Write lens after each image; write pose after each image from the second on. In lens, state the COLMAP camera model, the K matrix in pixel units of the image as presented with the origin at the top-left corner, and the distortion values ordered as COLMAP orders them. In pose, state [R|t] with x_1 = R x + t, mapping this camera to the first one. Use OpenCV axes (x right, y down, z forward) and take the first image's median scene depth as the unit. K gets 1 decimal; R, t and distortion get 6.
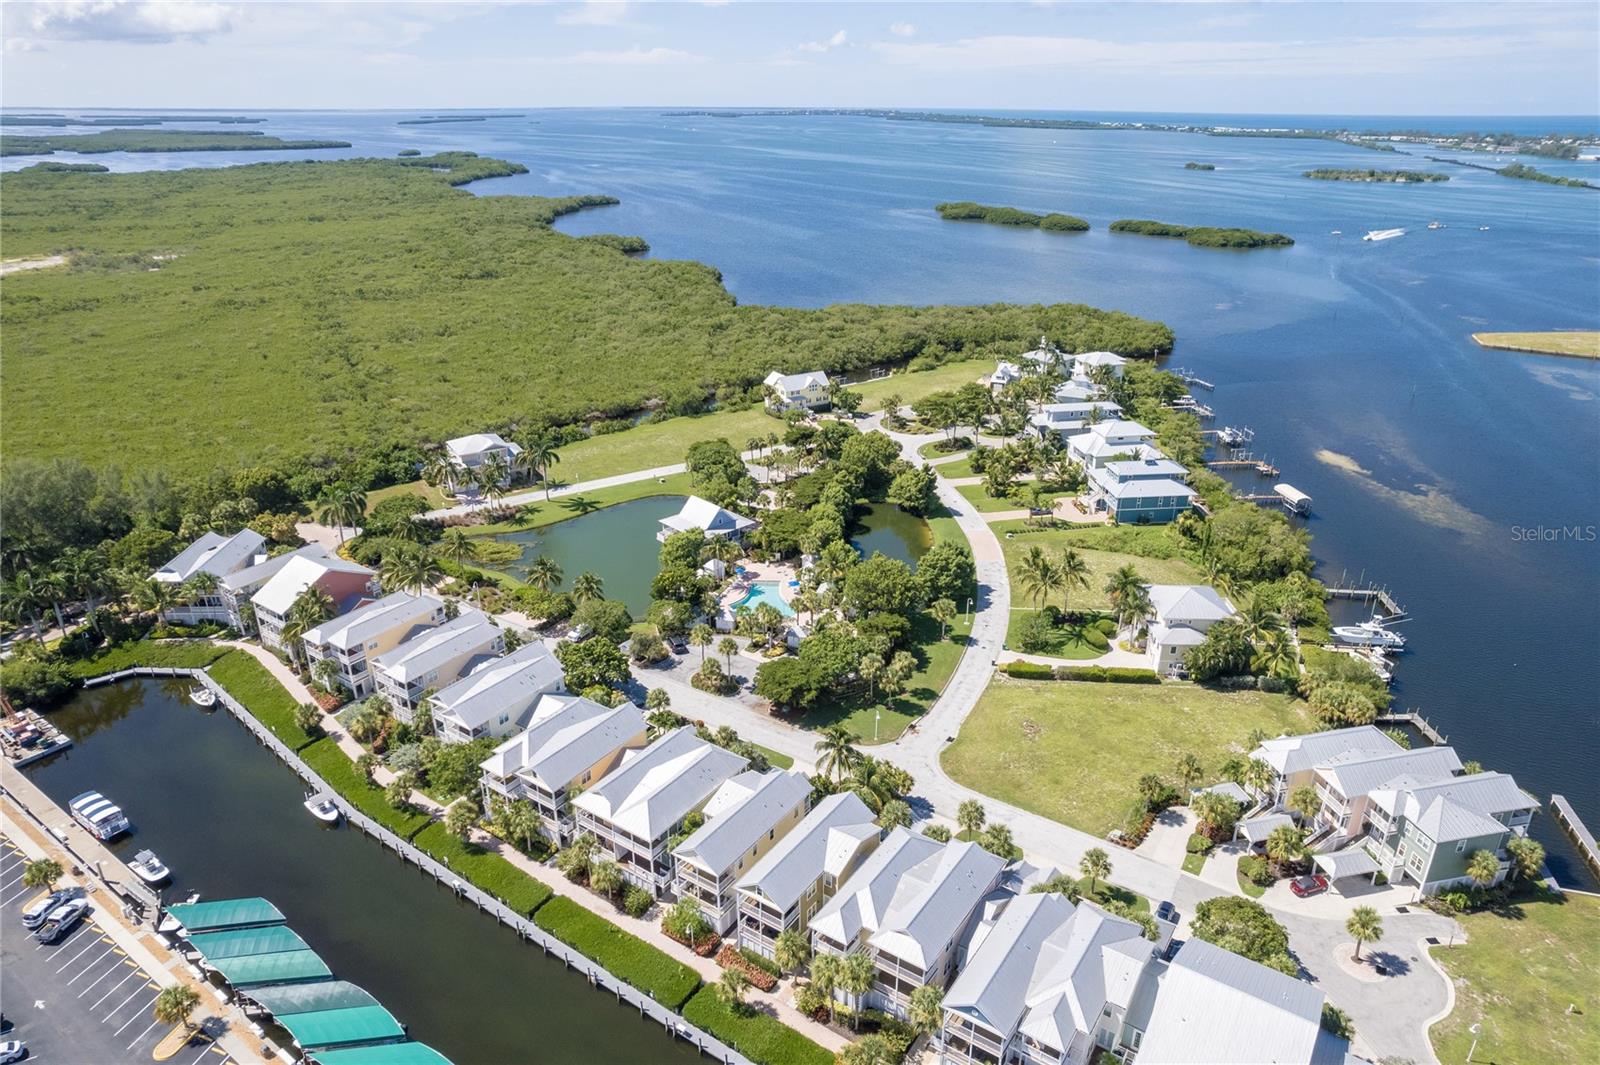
lens RADIAL K [[1023.7, 0, 804.5], [0, 1023.7, 531.8], [0, 0, 1]] dist [-0.080891, 0.075424]
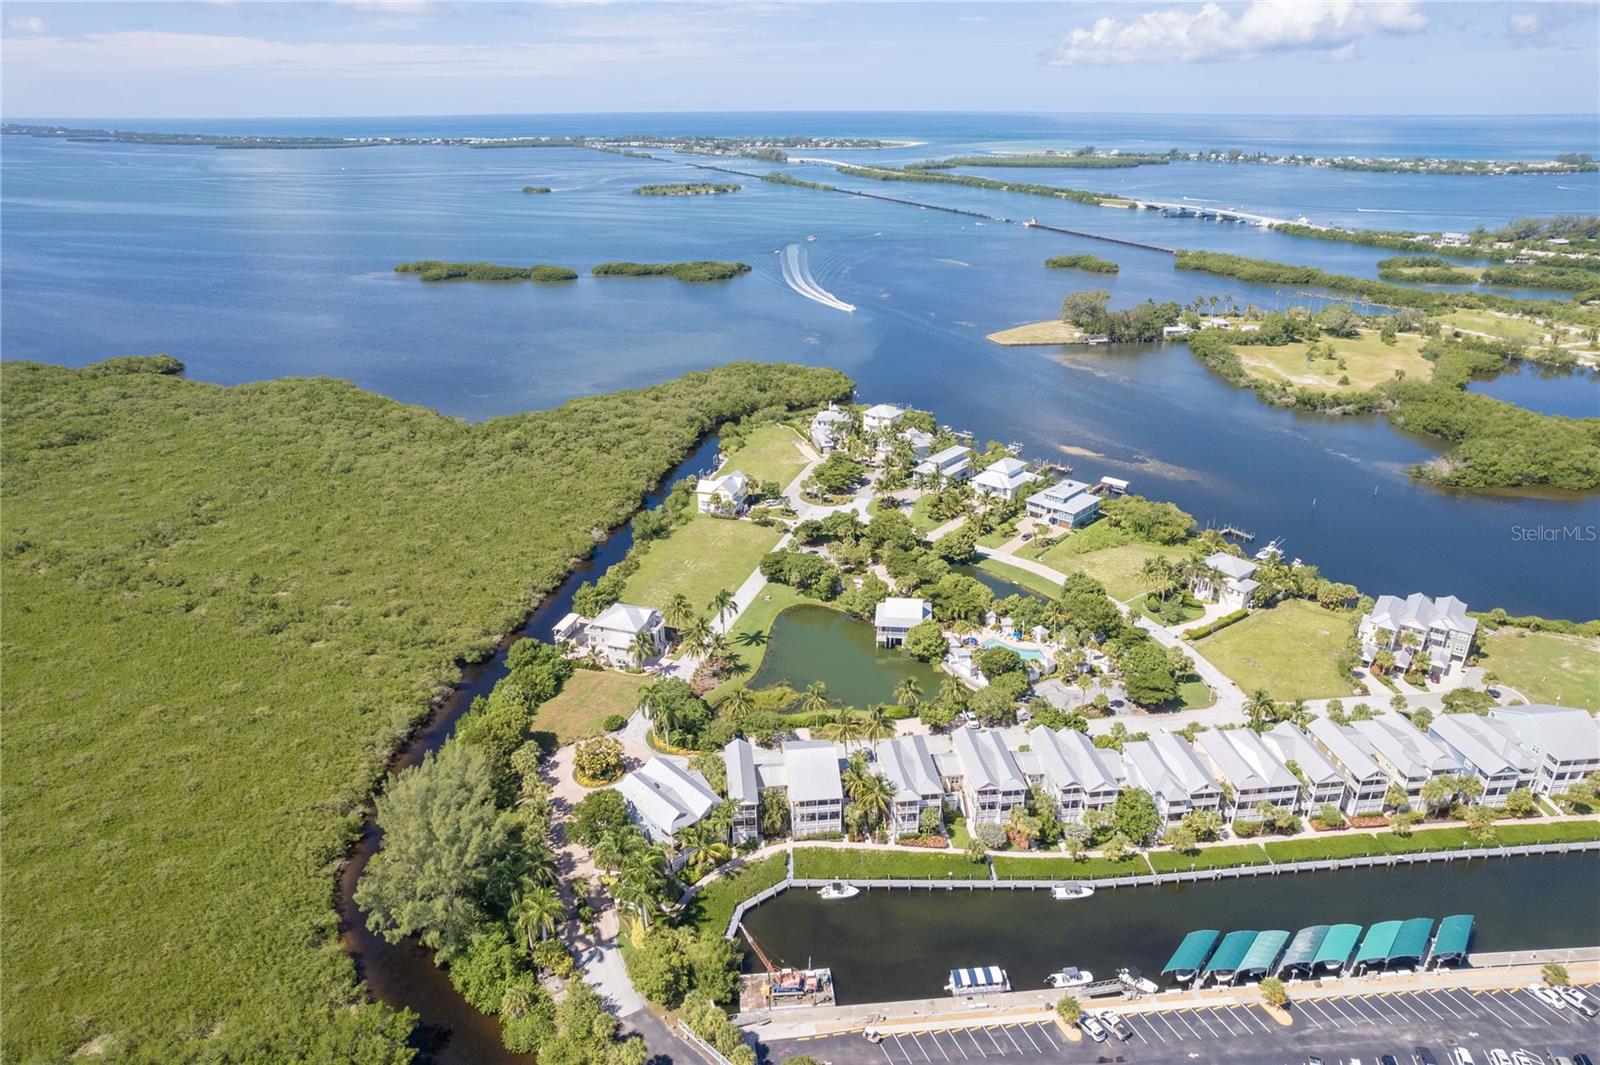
lens RADIAL K [[1015.3, 0, 794.5], [0, 1015.3, 532.0], [0, 0, 1]] dist [-0.062967, 0.068355]
pose [[0.765123, -0.261488, 0.588396, -0.730628], [0.262069, 0.961176, 0.086371, -0.201695], [-0.588138, 0.088116, 0.803946, 0.057300]]
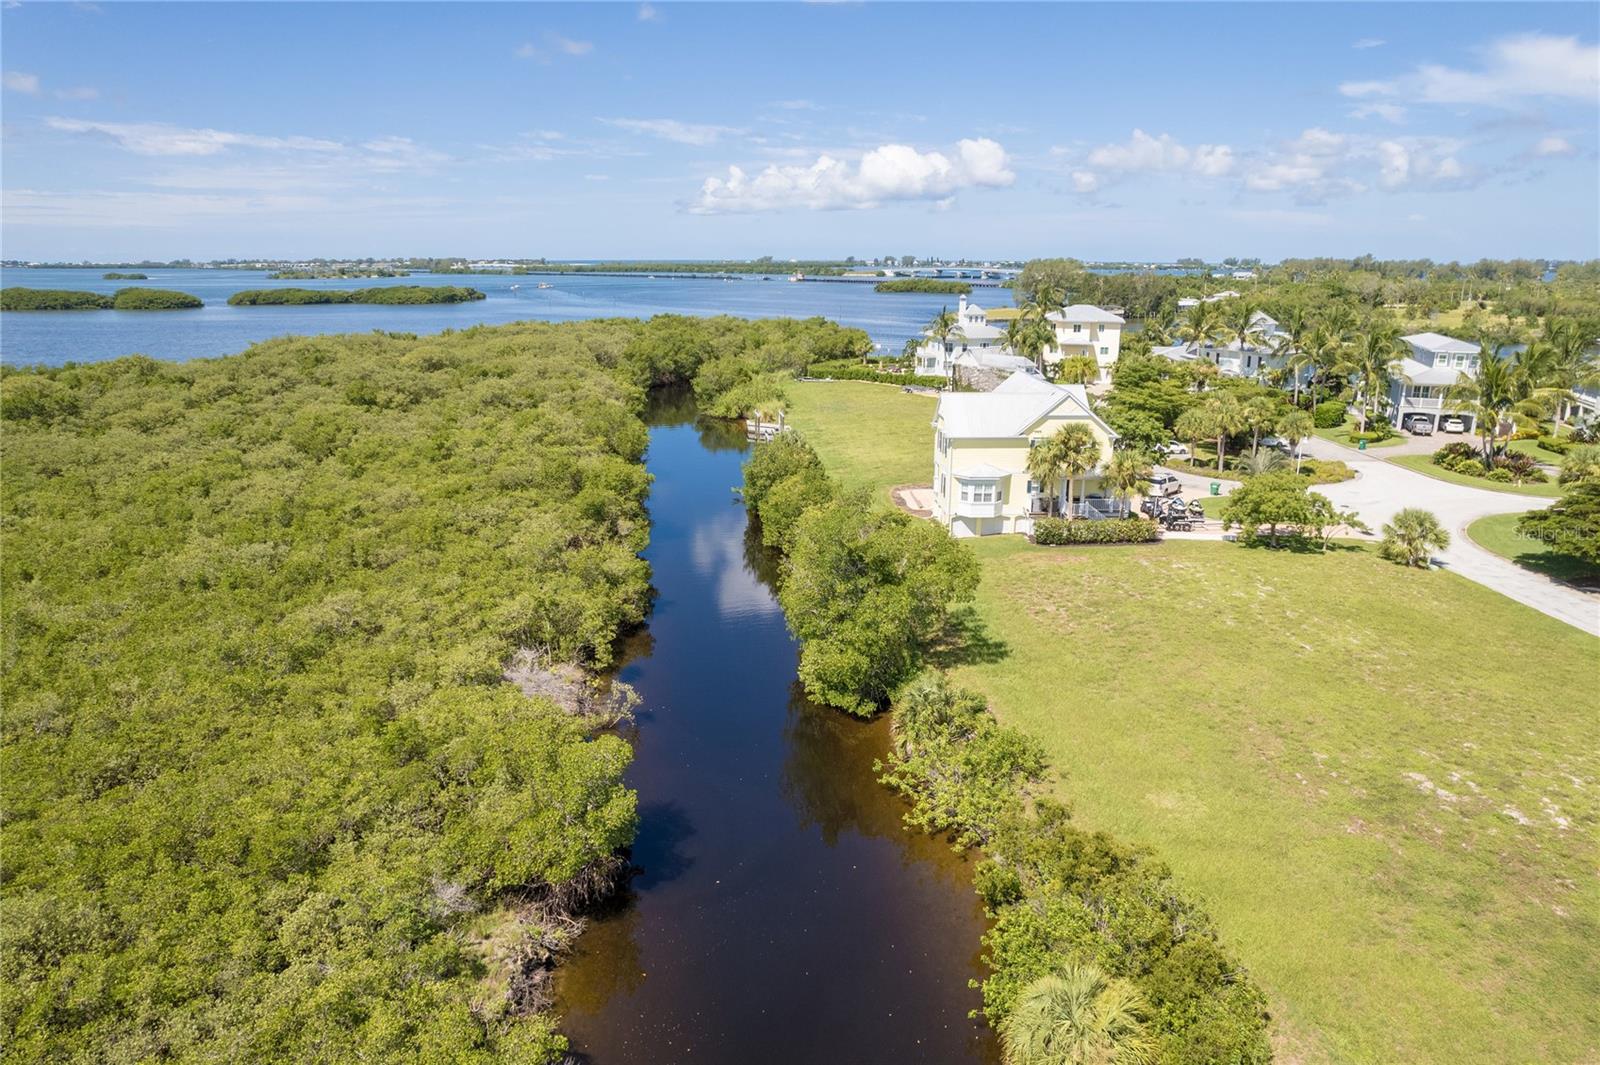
lens RADIAL K [[1036.8, 0, 800.0], [0, 1036.8, 532.5], [0, 0, 1]] dist [-0.118736, 0.122915]
pose [[0.505015, -0.226819, 0.832774, -0.313357], [0.337660, 0.939873, 0.051223, -0.176856], [-0.794321, 0.255326, 0.551238, 1.059343]]
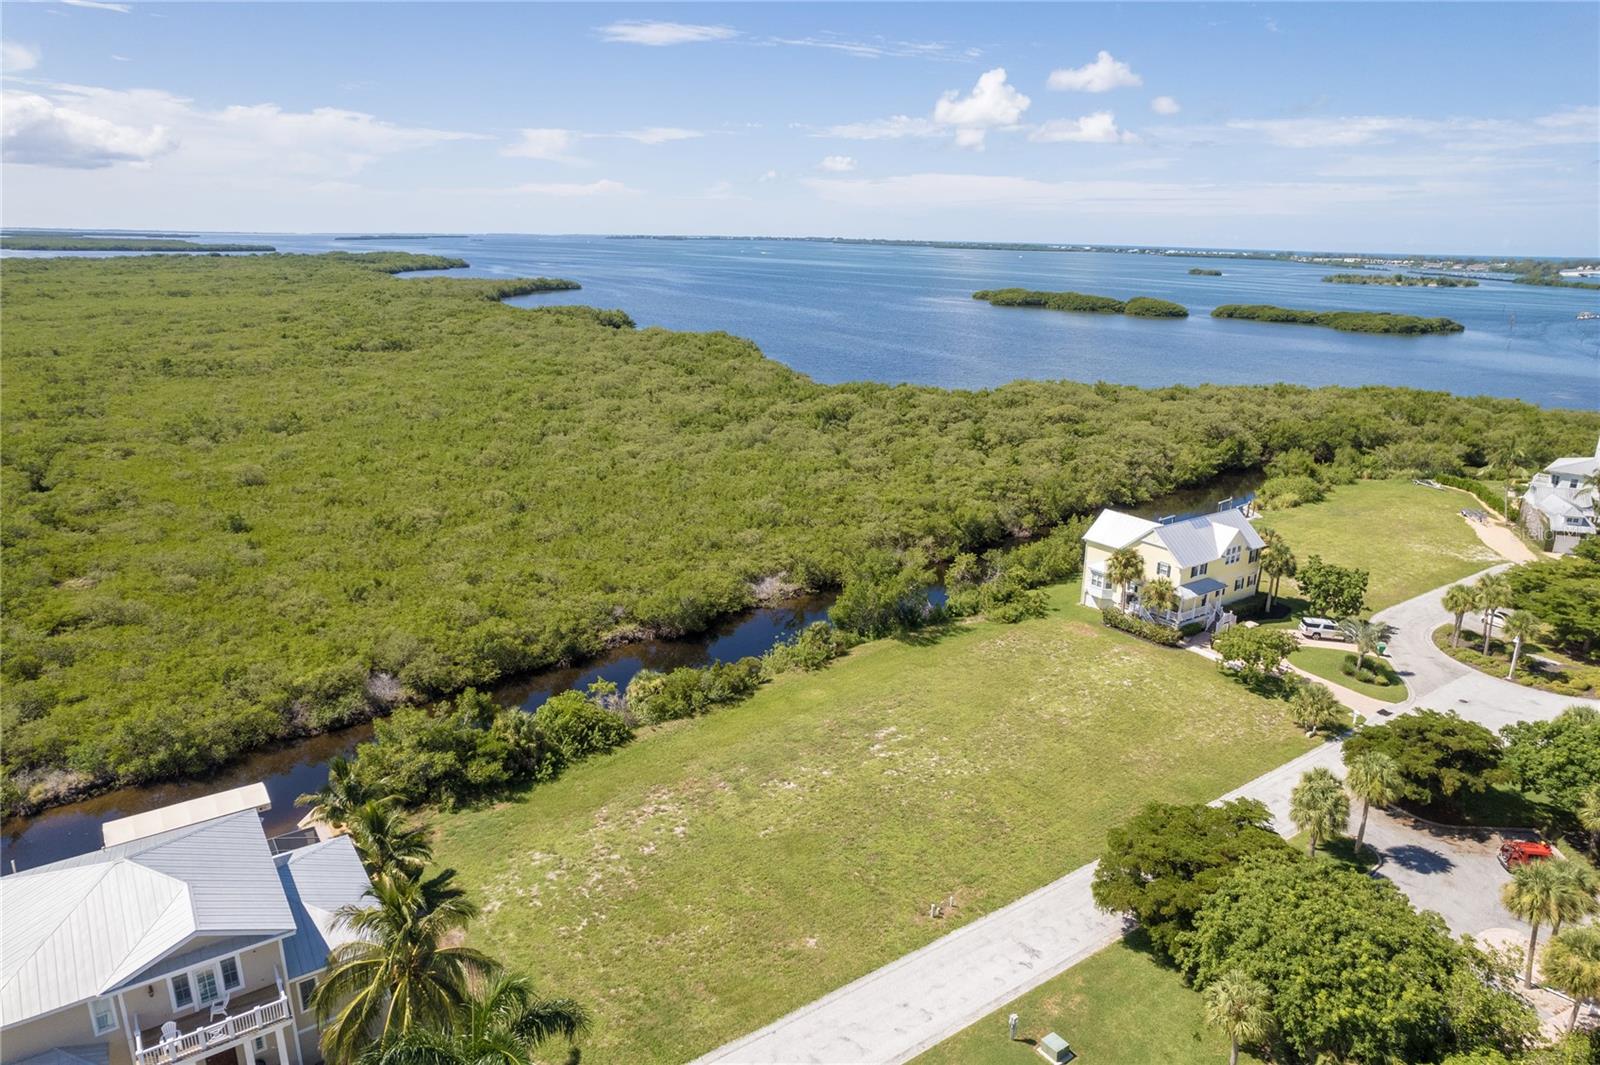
lens RADIAL K [[1024.5, 0, 804.4], [0, 1024.5, 533.0], [0, 0, 1]] dist [-0.080949, 0.074756]
pose [[0.998220, -0.004074, 0.059507, -0.191939], [0.010939, 0.993247, -0.115506, -0.125397], [-0.058634, 0.115951, 0.991523, 0.748754]]
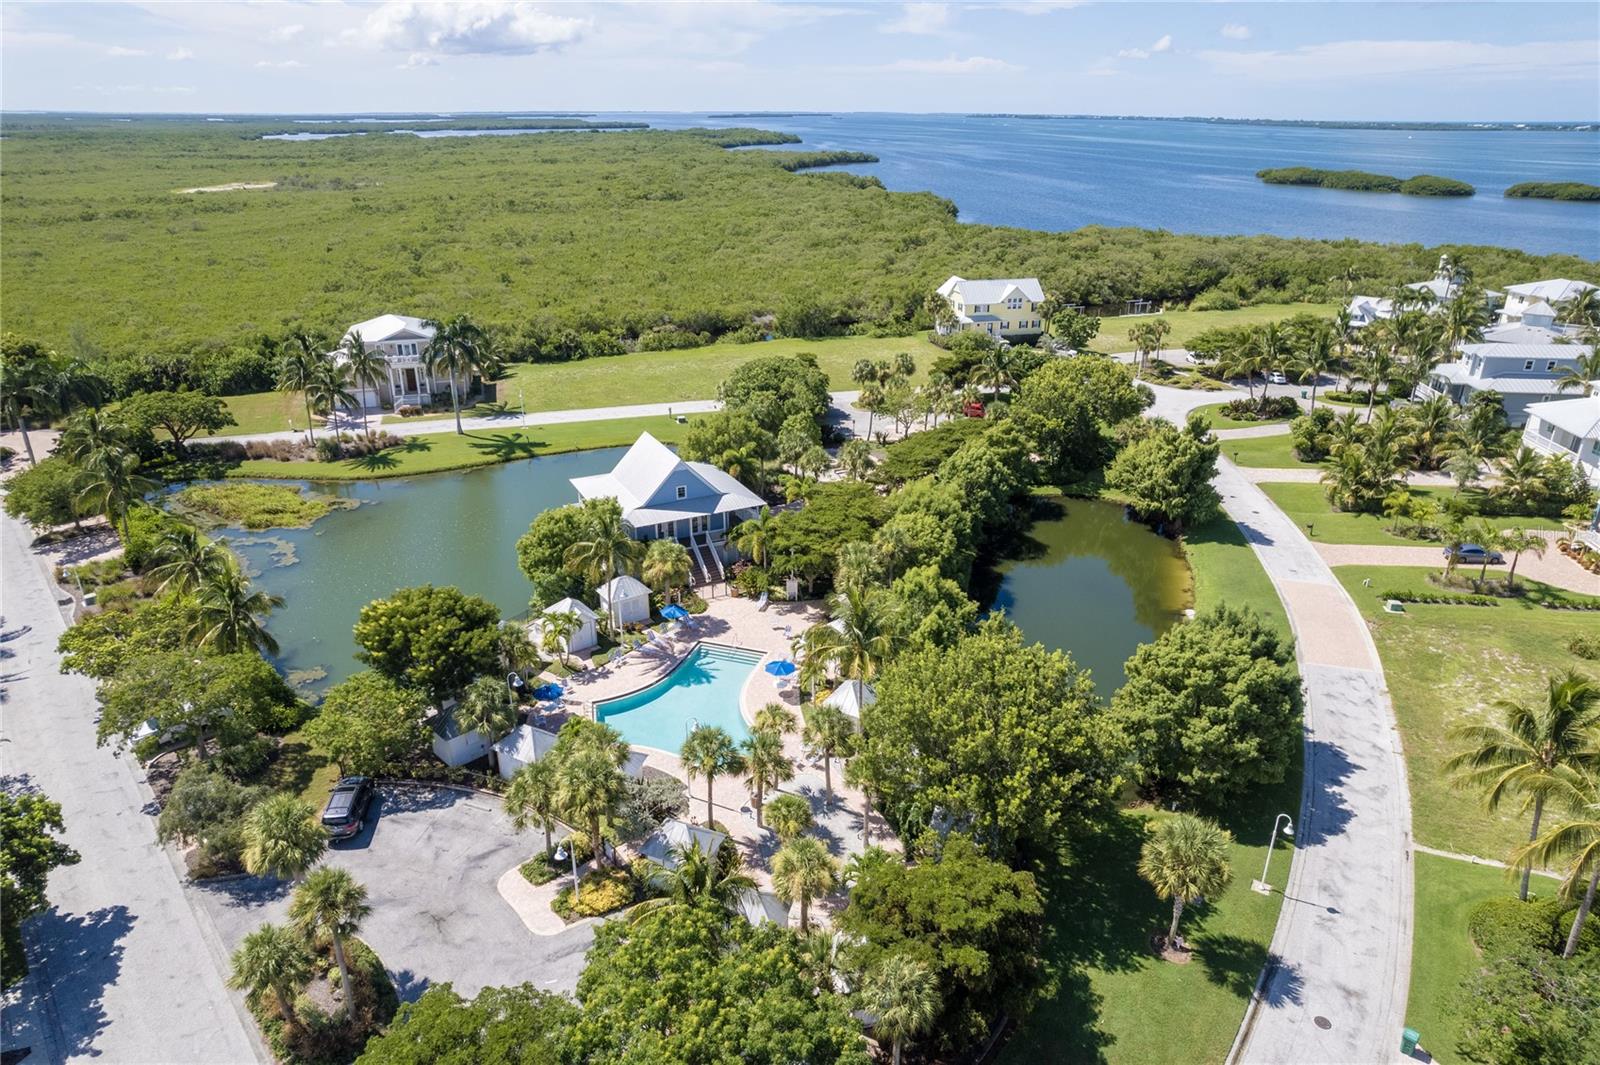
lens RADIAL K [[1024.5, 0, 804.4], [0, 1024.5, 533.0], [0, 0, 1]] dist [-0.080949, 0.074756]
pose [[0.960455, 0.108875, -0.256265, 0.065102], [-0.110599, 0.993835, 0.007718, -0.001706], [0.255525, 0.020930, 0.966576, 0.471523]]
